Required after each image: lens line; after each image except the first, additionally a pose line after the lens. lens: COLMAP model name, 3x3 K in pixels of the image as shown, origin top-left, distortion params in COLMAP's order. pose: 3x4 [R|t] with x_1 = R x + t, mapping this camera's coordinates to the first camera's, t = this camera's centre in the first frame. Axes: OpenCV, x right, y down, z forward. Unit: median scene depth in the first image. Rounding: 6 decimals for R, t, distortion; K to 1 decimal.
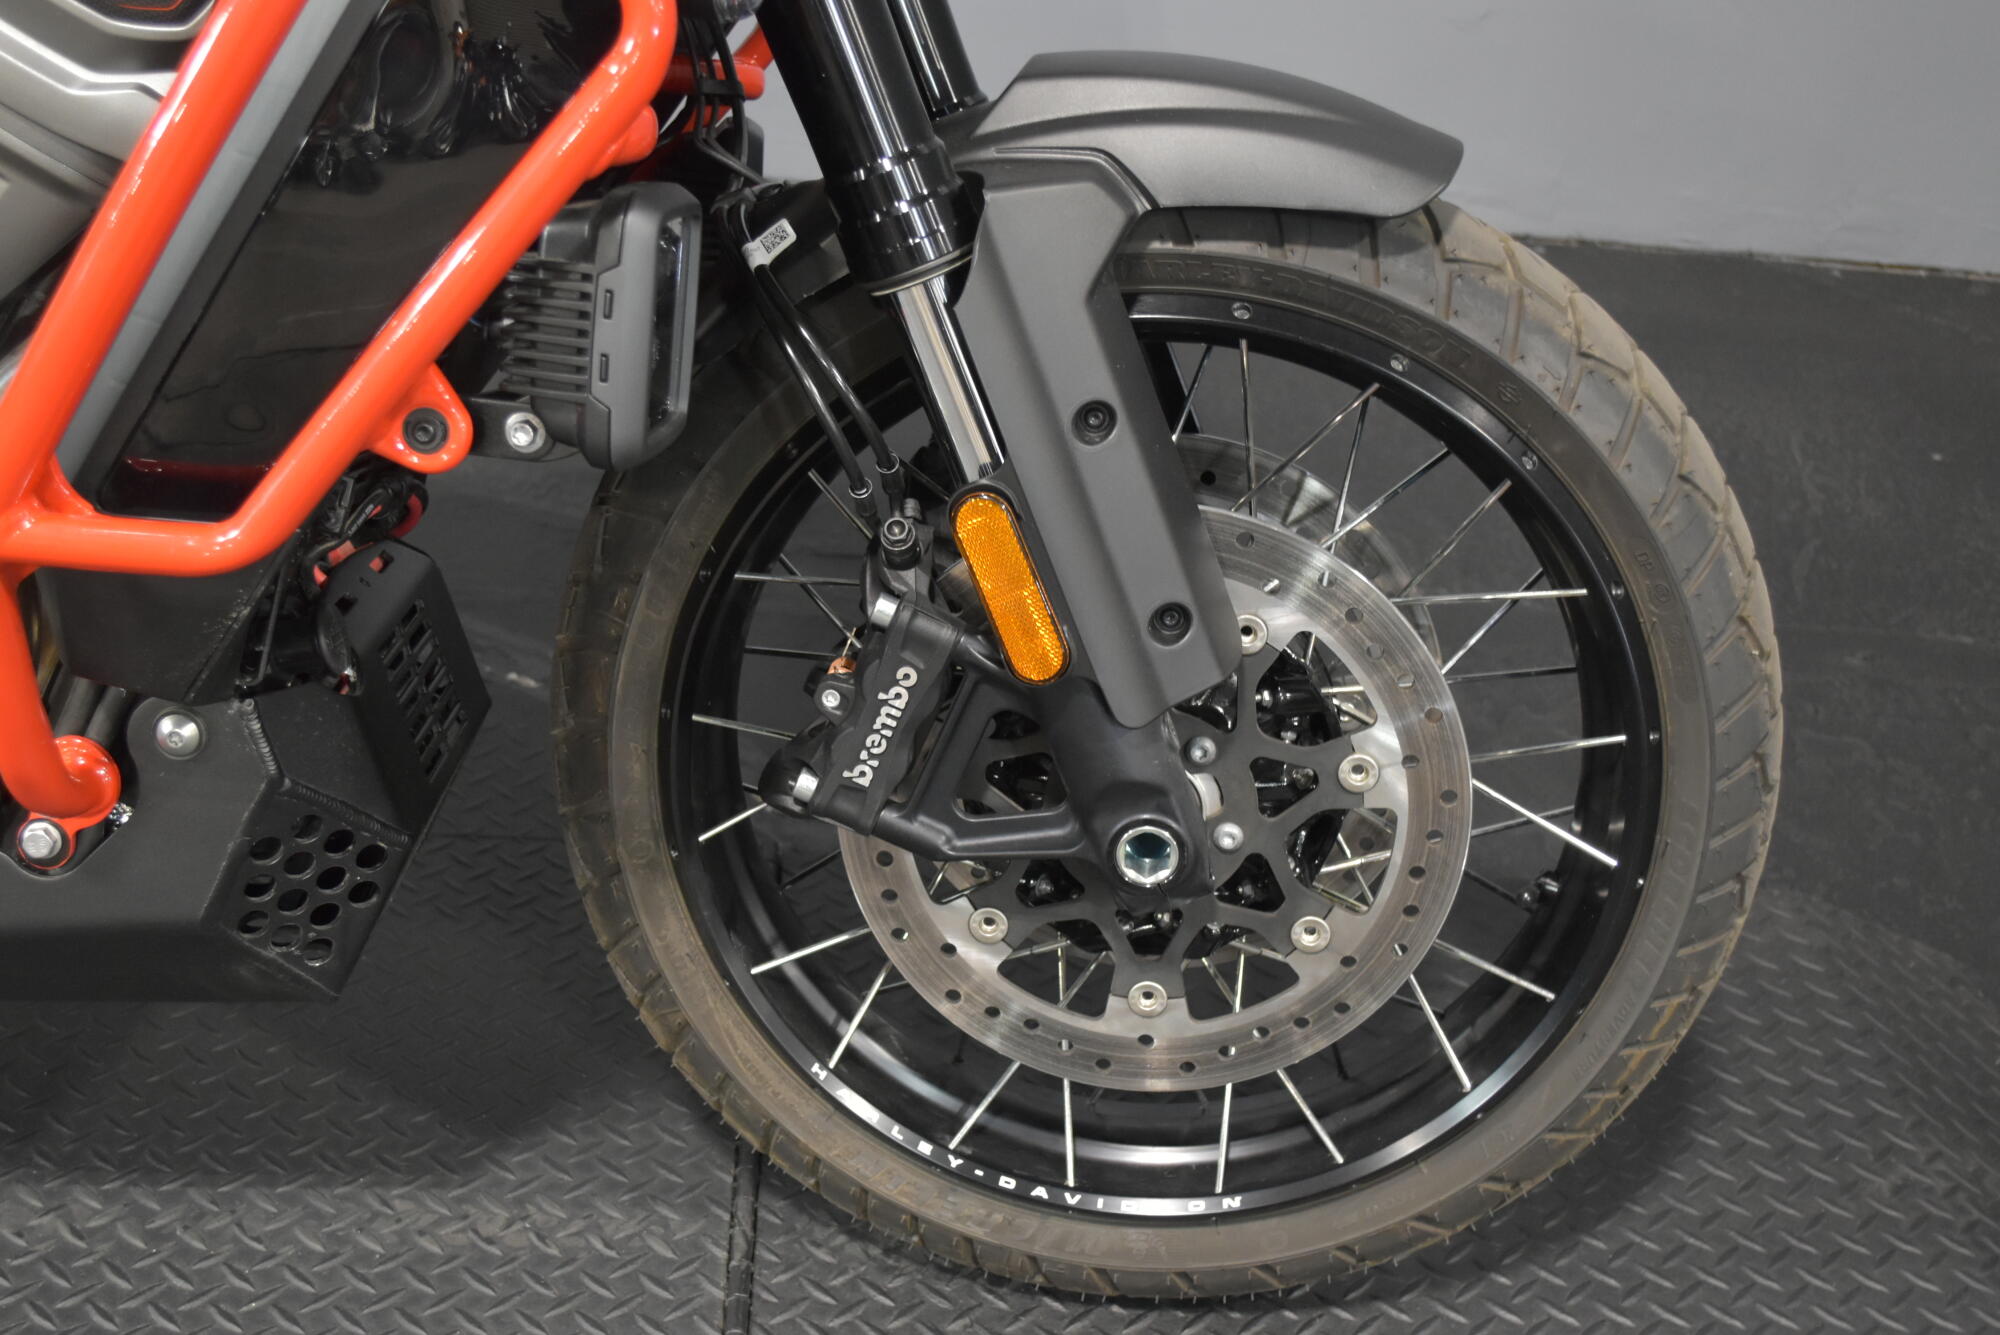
lens RADIAL K [[2324.2, 0, 1014.3], [0, 2324.2, 680.6], [0, 0, 1]] dist [-0.022194, 0.000000]
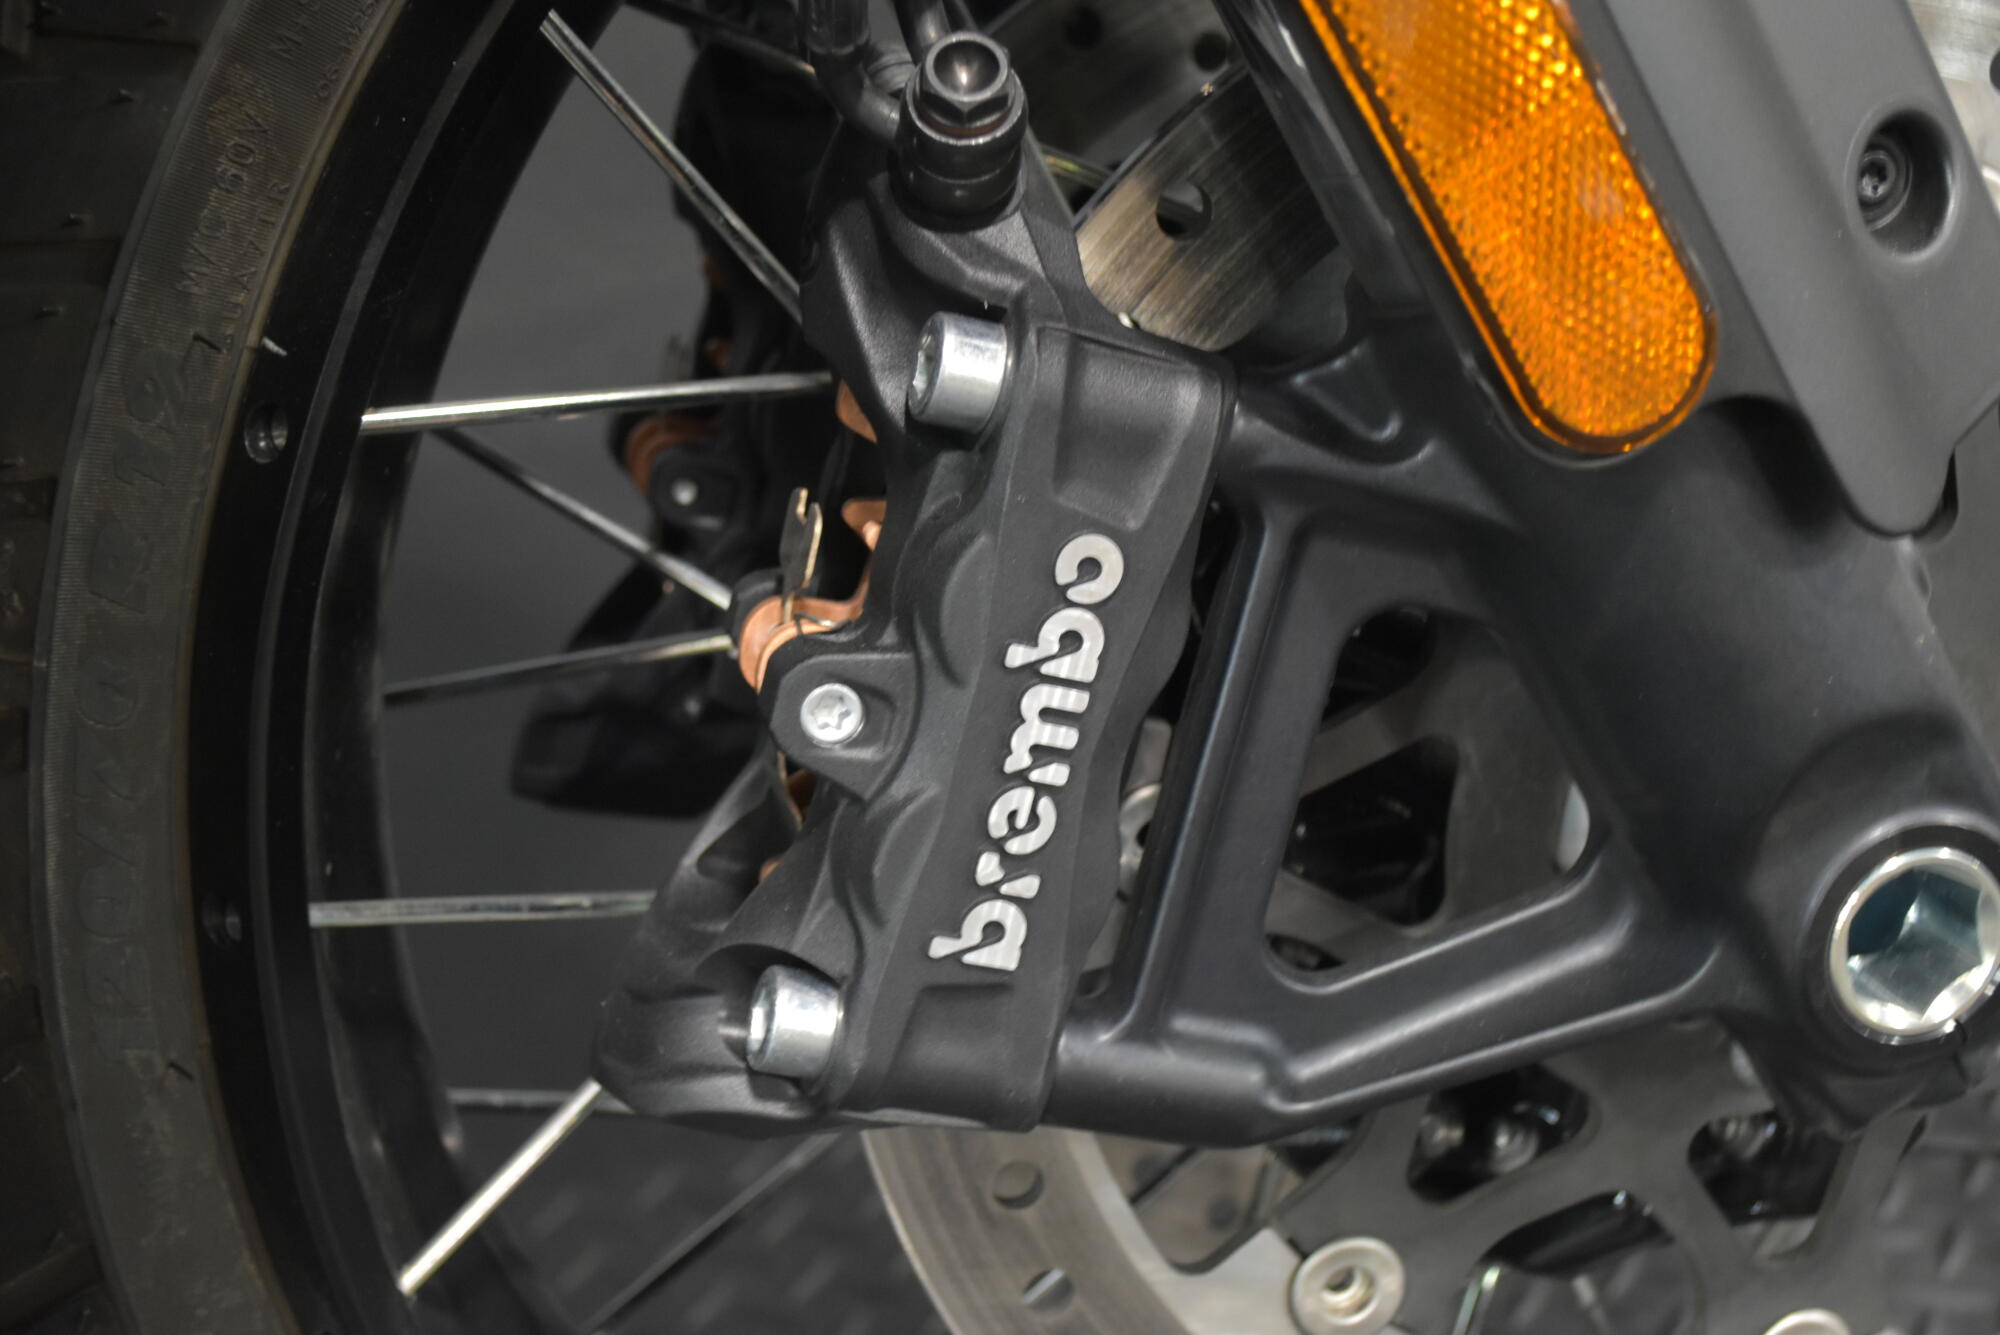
lens RADIAL K [[3042.5, 0, 987.8], [0, 3042.5, 670.3], [0, 0, 1]] dist [-0.021067, 0.000000]
pose [[0.937262, -0.238523, 0.254259, -0.155620], [0.249530, 0.968299, -0.011458, 0.011729], [-0.243466, 0.074184, 0.967068, 0.610511]]
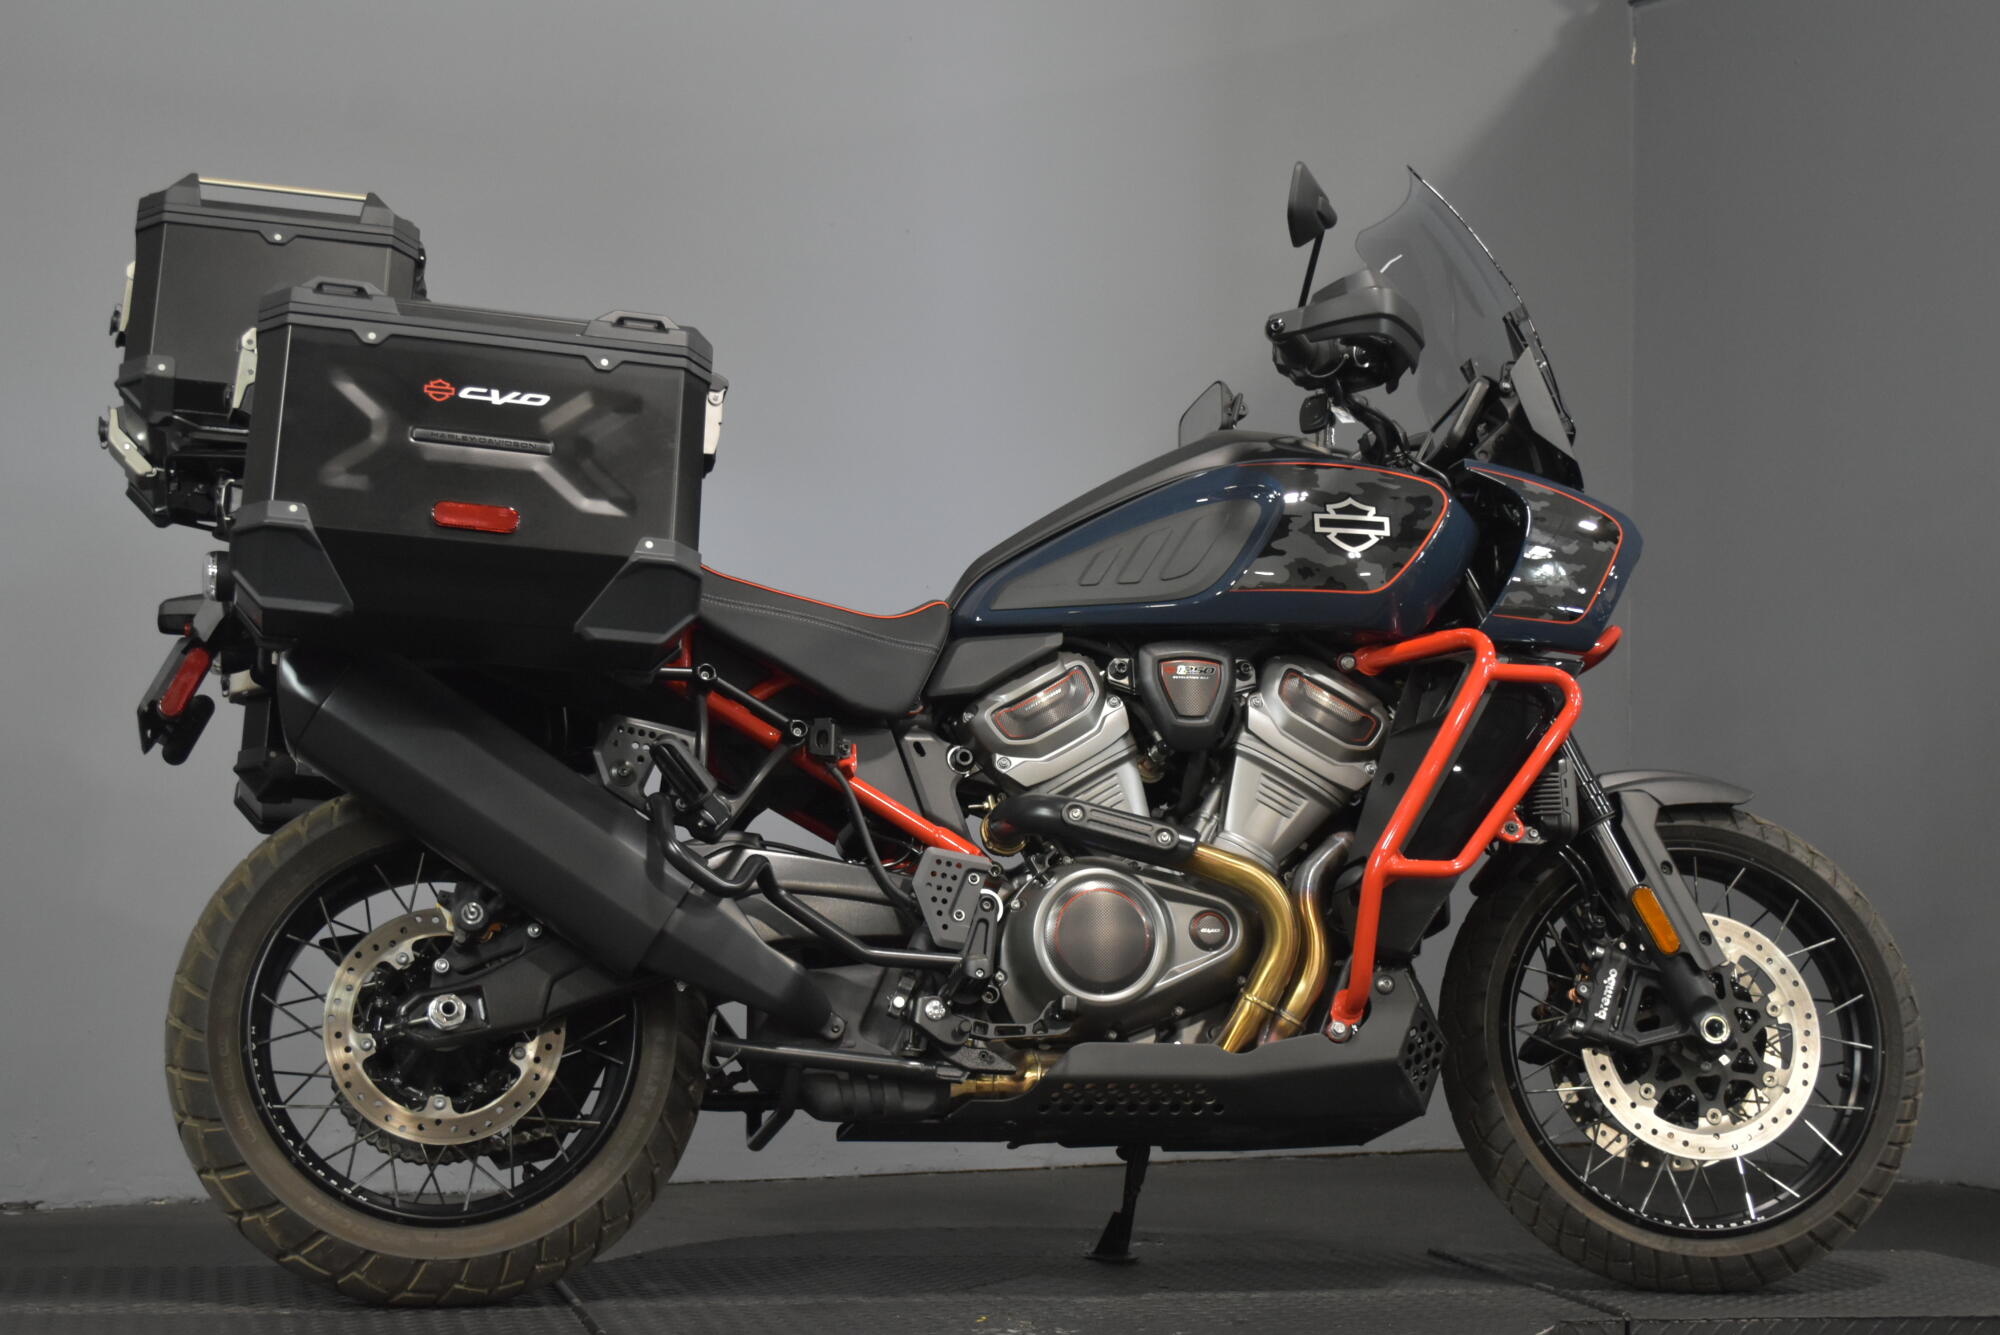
lens RADIAL K [[3042.5, 0, 994.8], [0, 3042.5, 676.6], [0, 0, 1]] dist [-0.021067, 0.000000]
pose [[0.977518, -0.046722, 0.205612, -1.392867], [0.154686, 0.821574, -0.548715, 1.470995], [-0.143288, 0.568184, 0.810330, -1.848400]]
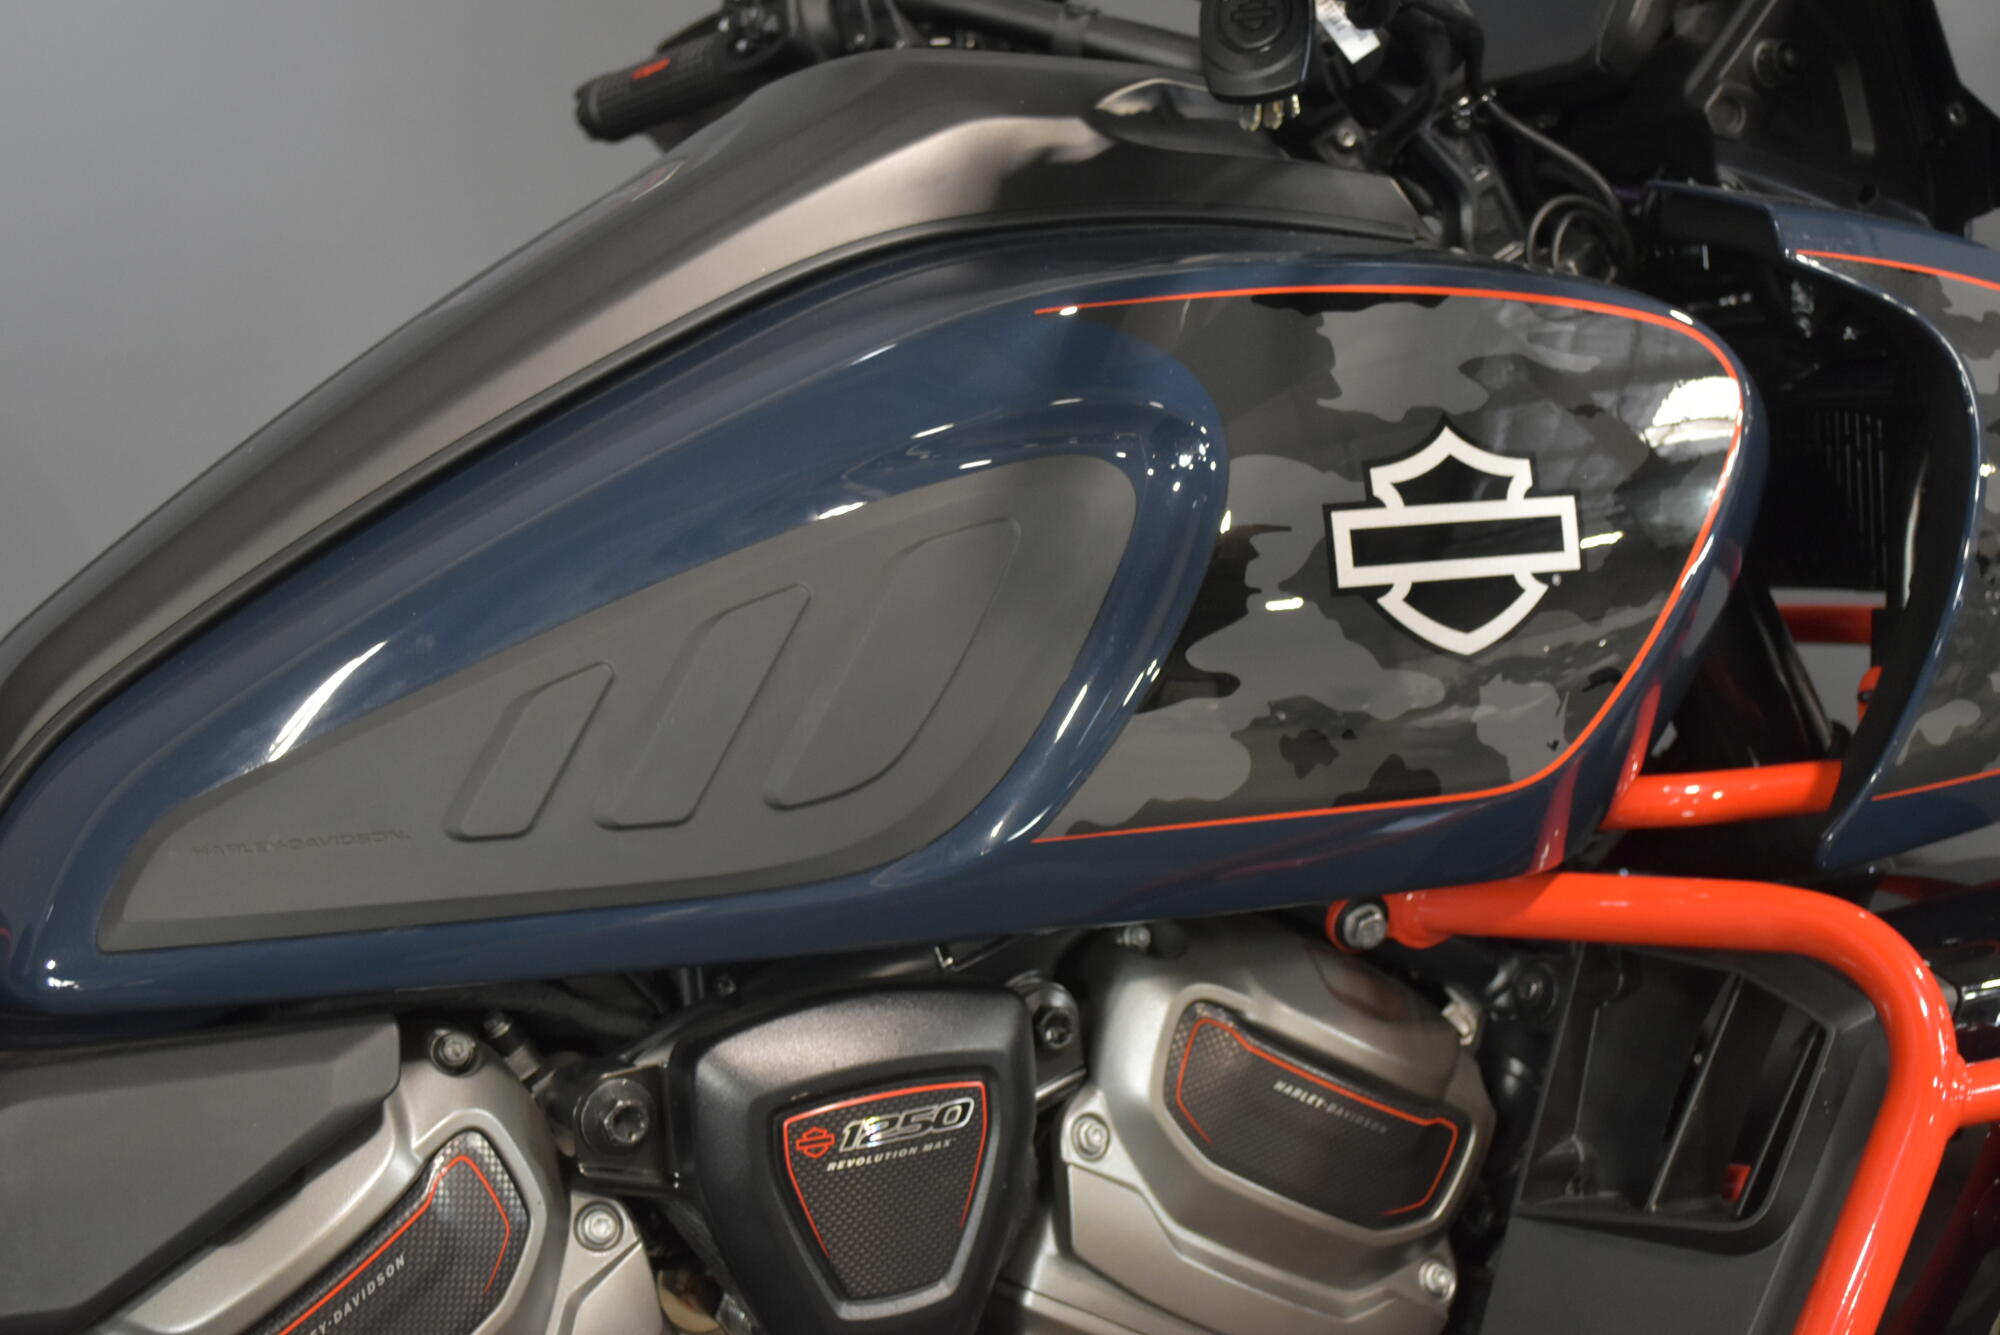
lens RADIAL K [[2972.5, 0, 989.8], [0, 2972.5, 673.1], [0, 0, 1]] dist [-0.019100, 0.000000]
pose [[0.894194, -0.184085, 0.408081, -0.809210], [0.267162, 0.950863, -0.156477, -0.297886], [-0.359224, 0.248944, 0.899436, -0.031392]]
